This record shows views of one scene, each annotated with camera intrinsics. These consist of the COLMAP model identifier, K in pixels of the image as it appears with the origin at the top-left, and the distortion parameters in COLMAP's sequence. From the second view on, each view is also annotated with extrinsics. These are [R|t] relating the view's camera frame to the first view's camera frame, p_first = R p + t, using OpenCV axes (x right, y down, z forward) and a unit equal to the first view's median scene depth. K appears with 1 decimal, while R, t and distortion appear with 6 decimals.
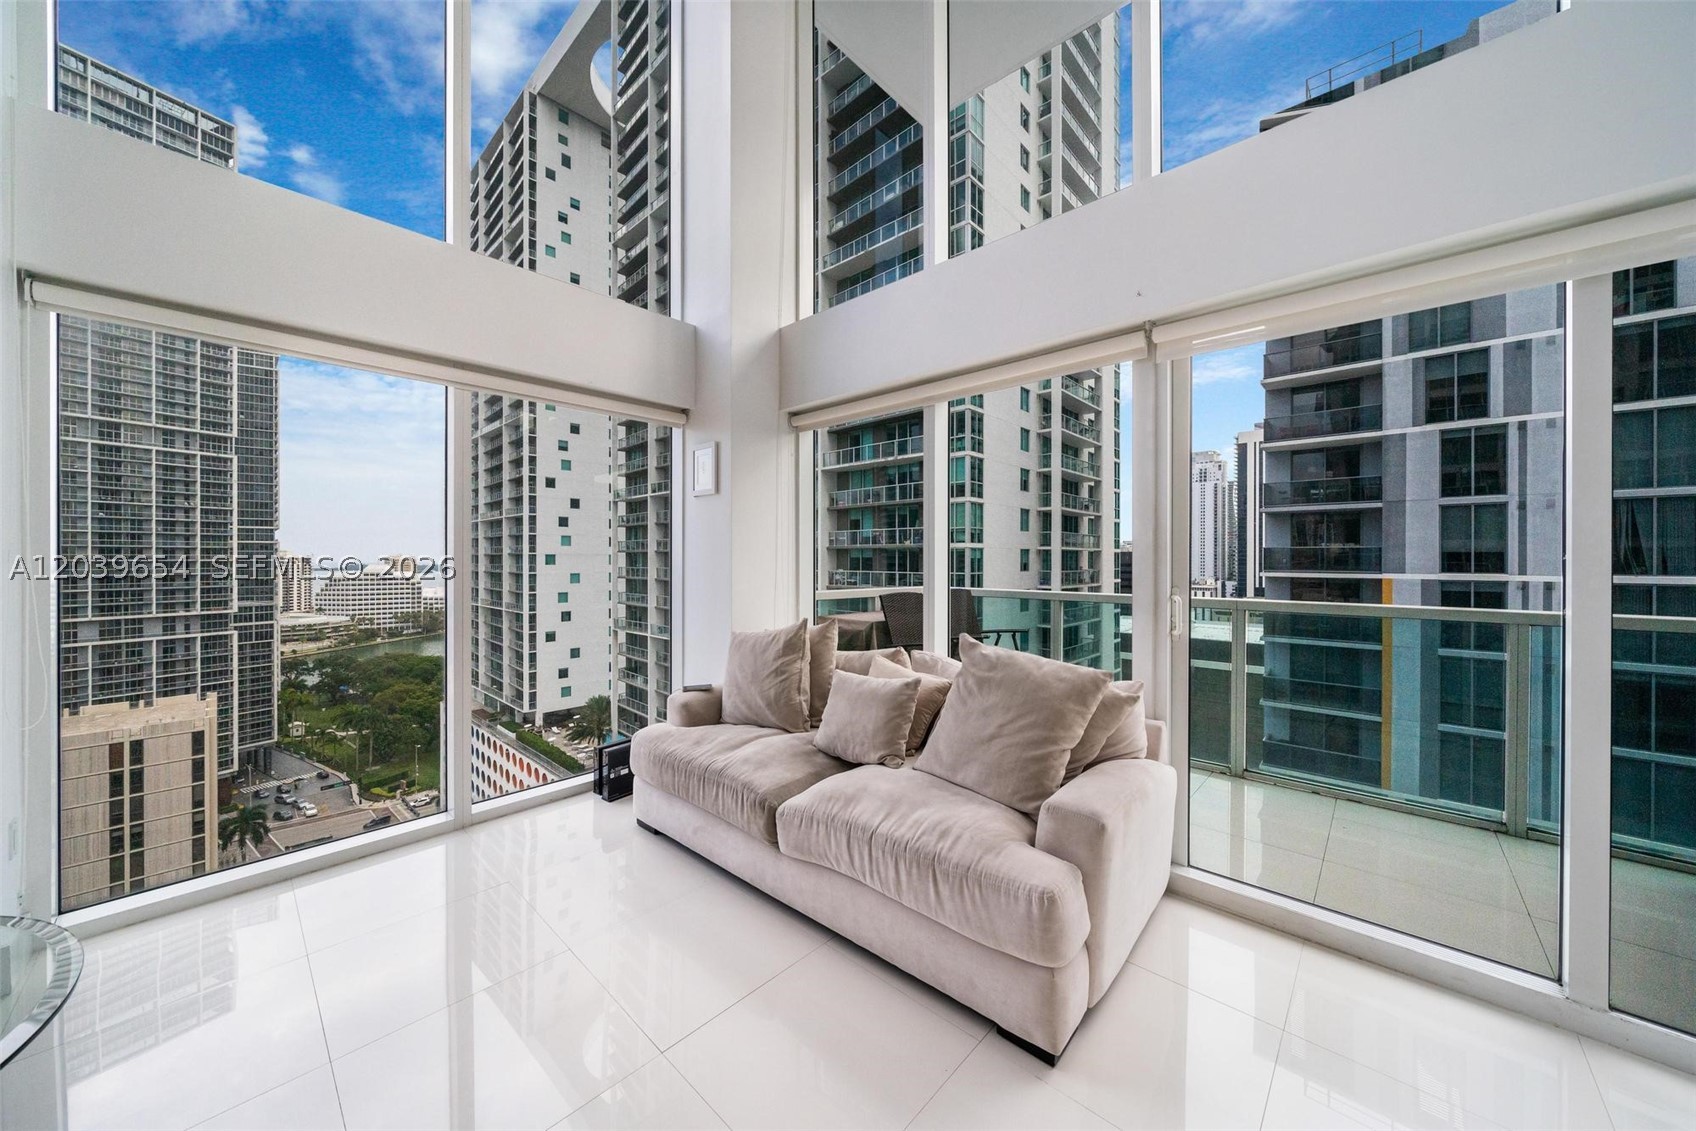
lens RADIAL K [[589.3, 0, 852.4], [0, 589.3, 560.4], [0, 0, 1]] dist [-0.005205, 0.000151]
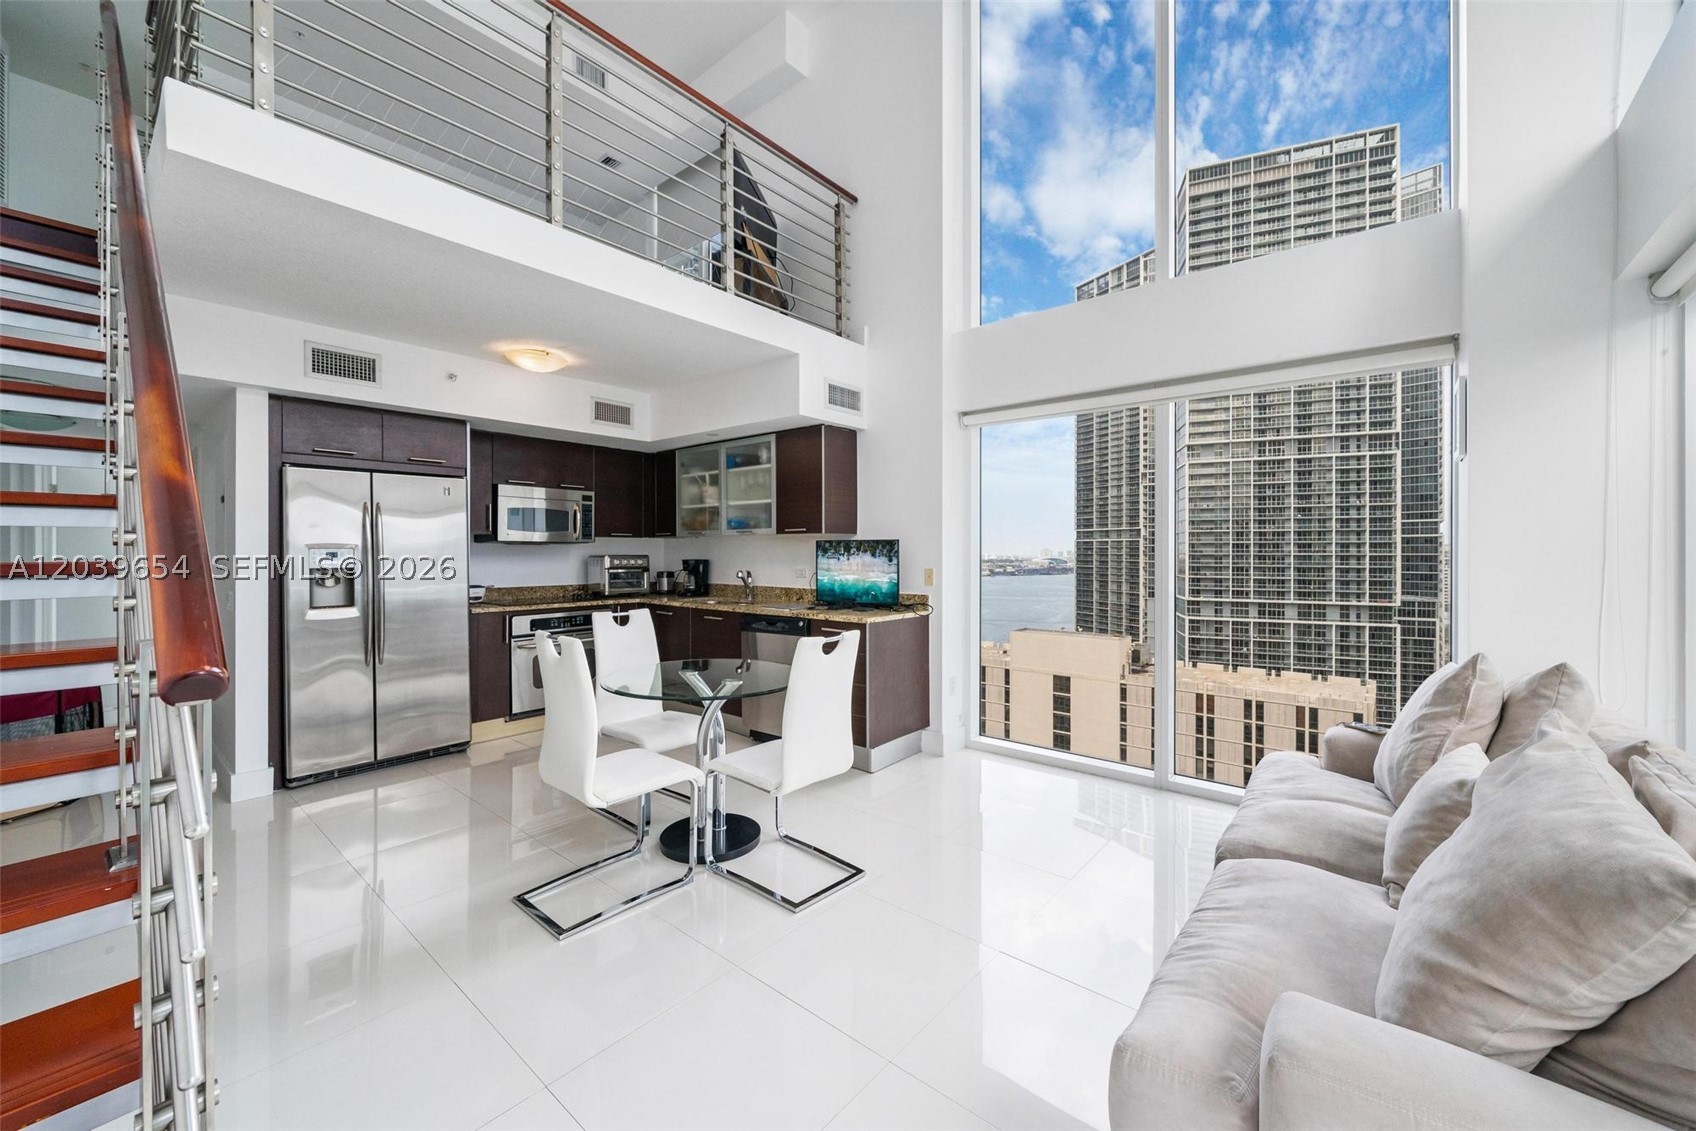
lens RADIAL K [[655.0, 0, 861.4], [0, 655.0, 551.0], [0, 0, 1]] dist [-0.001539, -0.000054]
pose [[0.062174, -0.001858, -0.998064, 0.029582], [-0.003721, 0.999991, -0.002094, -0.000123], [0.998058, 0.003844, 0.062166, 0.017555]]
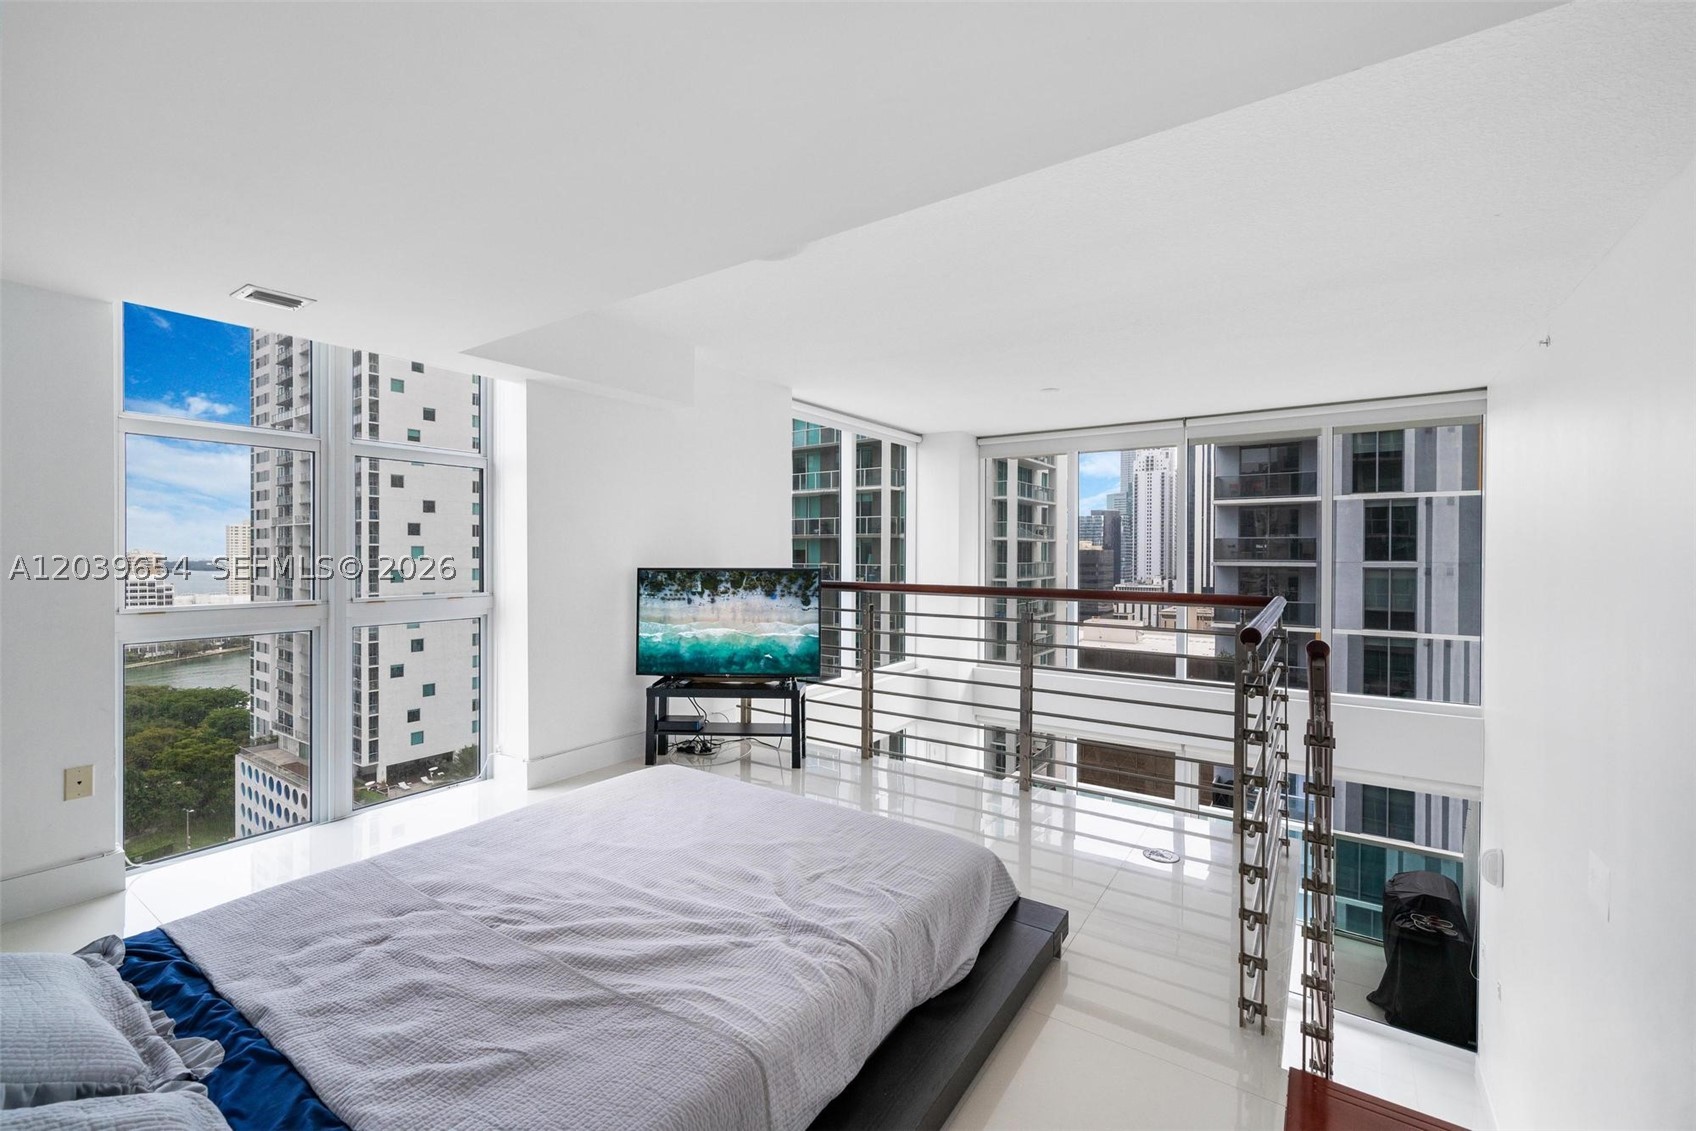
lens RADIAL K [[706.6, 0, 853.4], [0, 706.6, 562.1], [0, 0, 1]] dist [0.001989, -0.000016]
pose [[0.989896, -0.004144, 0.141732, -0.050796], [0.002336, 0.999914, 0.012919, -0.048667], [-0.141774, -0.012457, 0.989821, -0.068146]]
